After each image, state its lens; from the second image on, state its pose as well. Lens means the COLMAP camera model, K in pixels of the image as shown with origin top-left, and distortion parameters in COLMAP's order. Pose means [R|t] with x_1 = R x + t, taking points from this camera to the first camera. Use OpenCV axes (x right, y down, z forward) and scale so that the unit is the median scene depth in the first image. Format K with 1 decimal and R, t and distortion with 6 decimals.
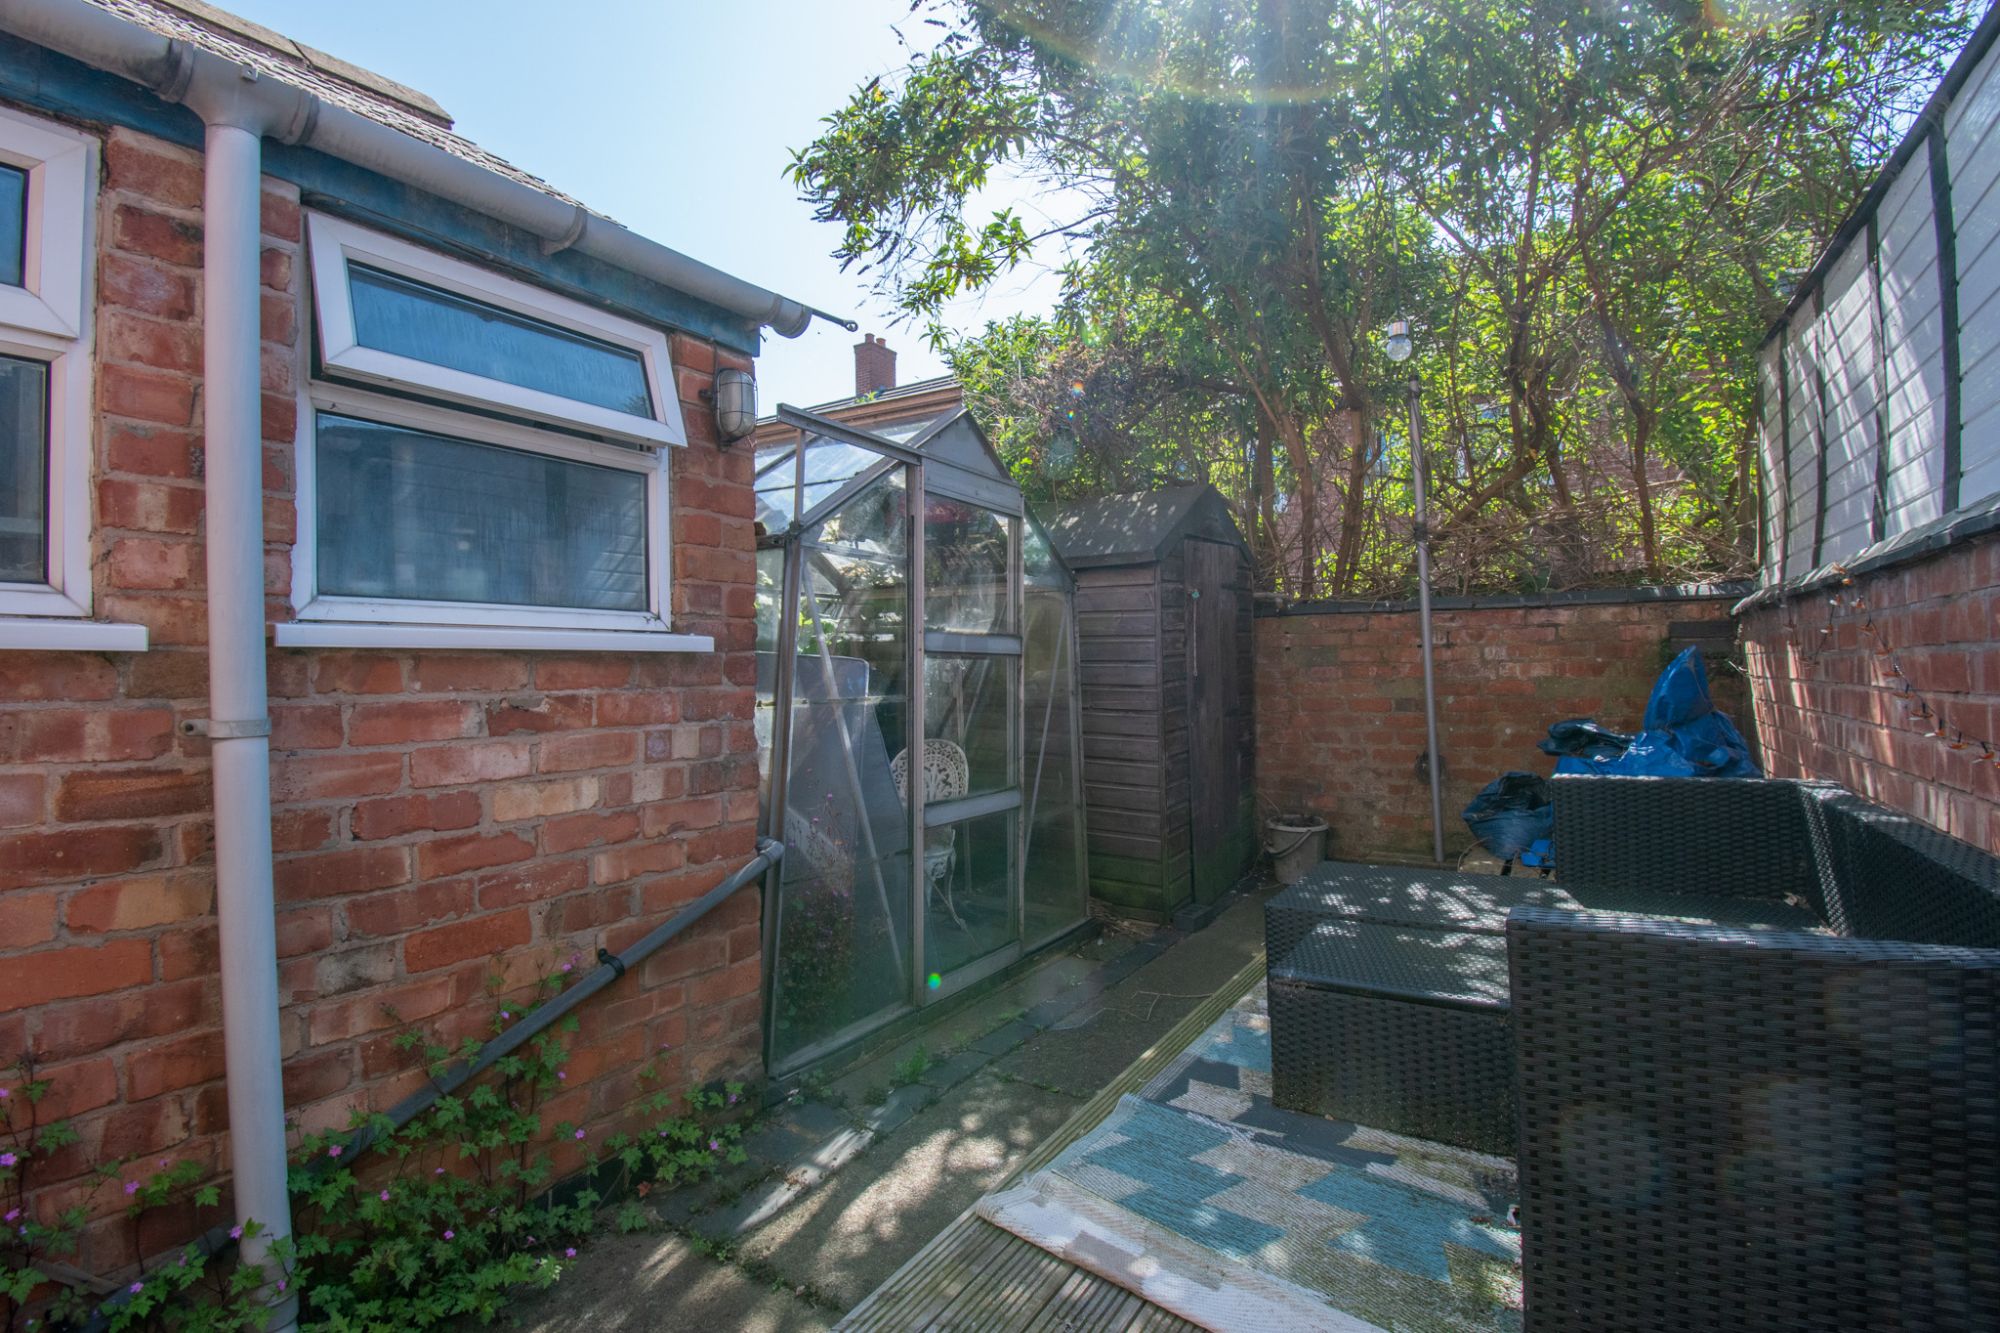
lens RADIAL K [[906.5, 0, 1002.9], [0, 906.5, 652.1], [0, 0, 1]] dist [-0.003151, -0.002937]
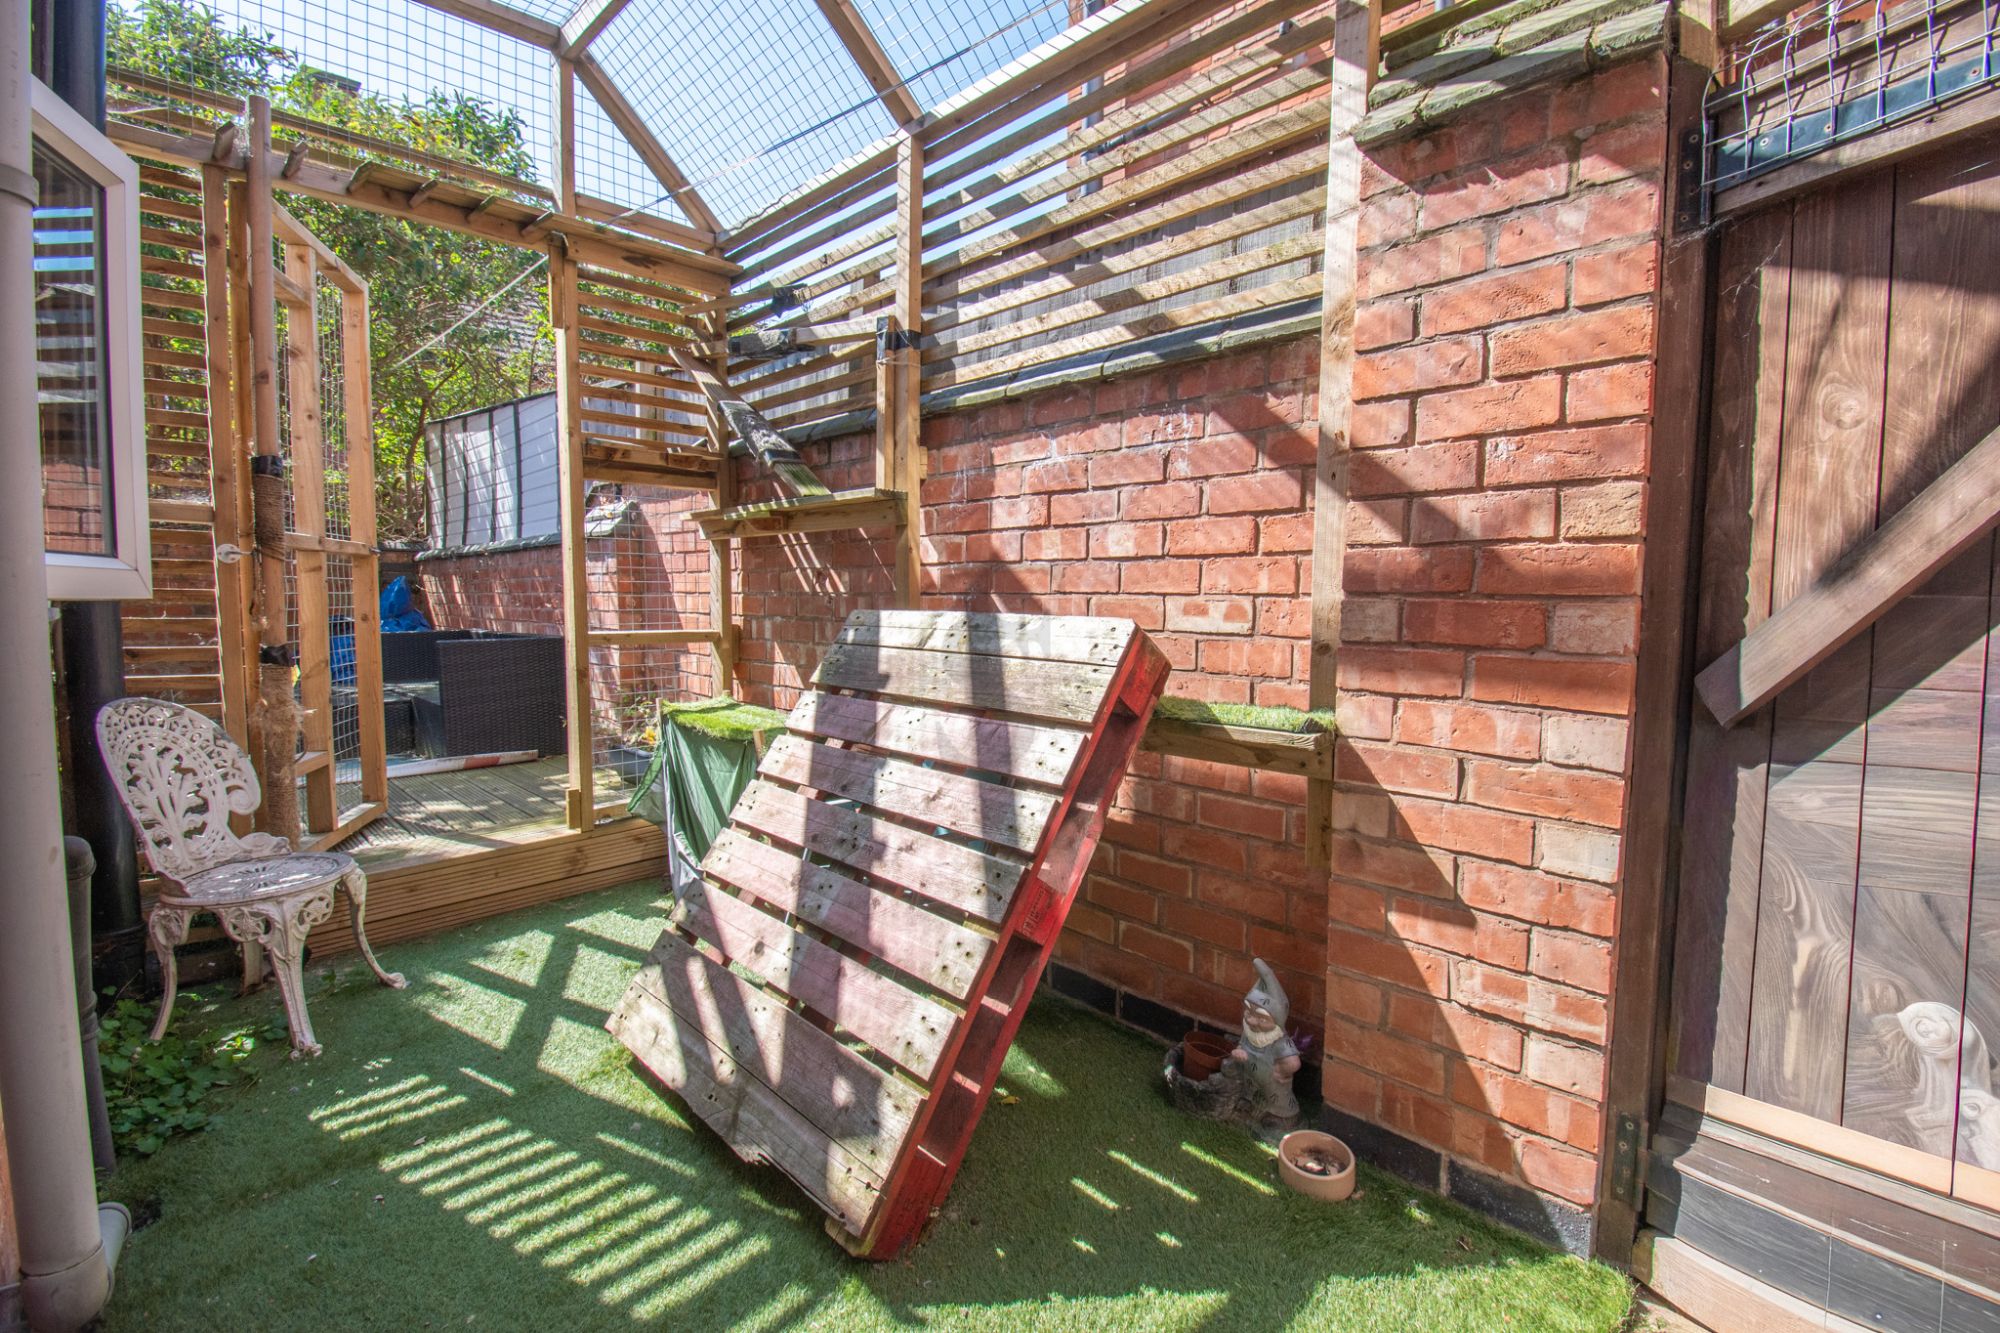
lens RADIAL K [[906.5, 0, 1002.1], [0, 906.5, 657.1], [0, 0, 1]] dist [-0.003151, -0.002937]
pose [[0.223942, -0.049406, 0.973349, -1.224395], [-0.028148, 0.997970, 0.057132, 0.028814], [-0.974196, -0.040192, 0.222097, -0.998250]]
